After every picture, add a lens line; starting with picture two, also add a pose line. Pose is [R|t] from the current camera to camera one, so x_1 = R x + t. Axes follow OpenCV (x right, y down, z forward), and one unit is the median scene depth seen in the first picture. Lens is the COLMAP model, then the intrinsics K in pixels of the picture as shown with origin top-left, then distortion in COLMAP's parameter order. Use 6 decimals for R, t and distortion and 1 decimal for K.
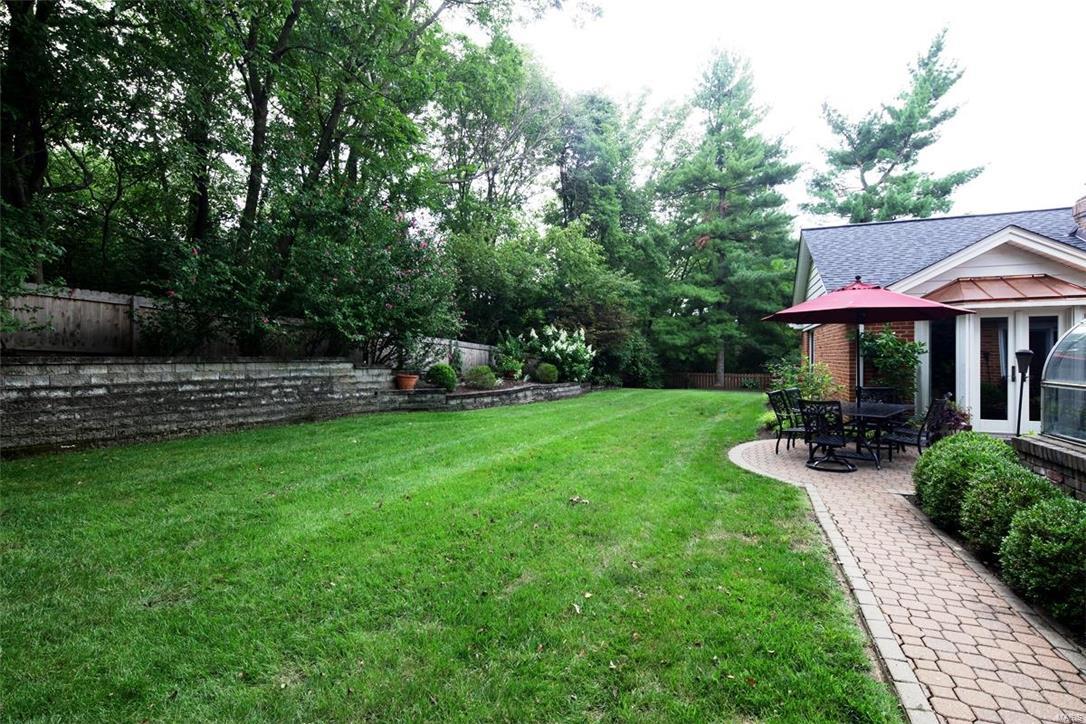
lens RADIAL K [[520.1, 0, 541.9], [0, 520.1, 354.3], [0, 0, 1]] dist [-0.000198, 0.000111]
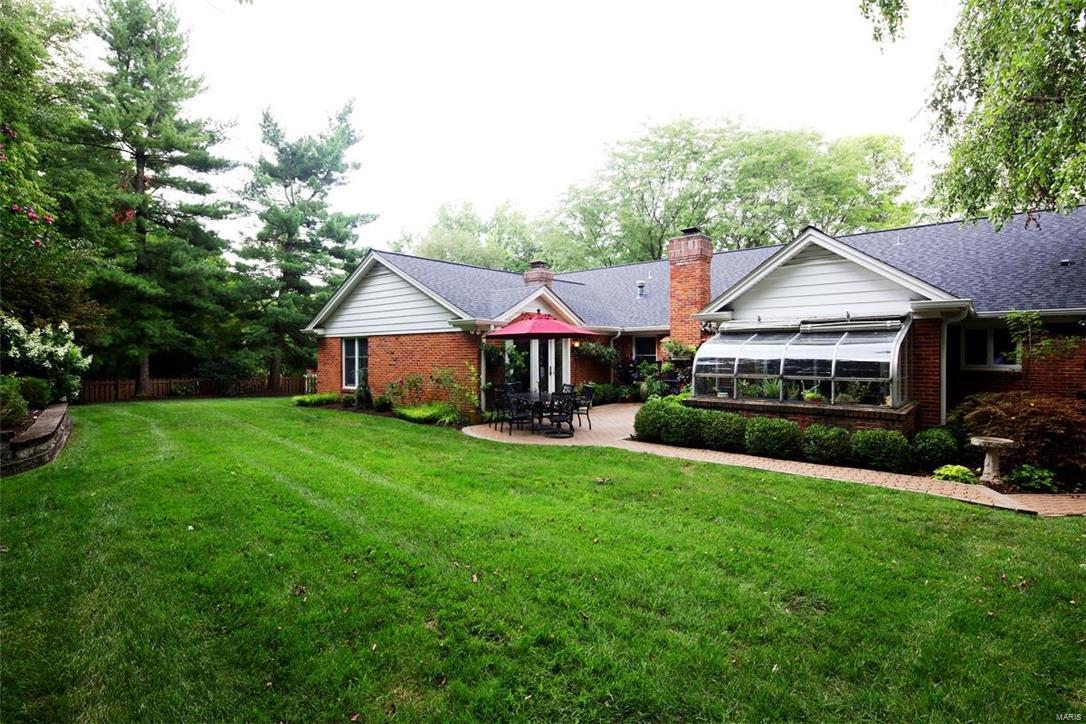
lens RADIAL K [[520.1, 0, 541.9], [0, 520.1, 354.3], [0, 0, 1]] dist [-0.000198, 0.000111]
pose [[0.333138, -0.000321, 0.942878, -0.234813], [-0.002751, 0.999995, 0.001313, -0.007141], [-0.942874, -0.003032, 0.333135, 0.138265]]
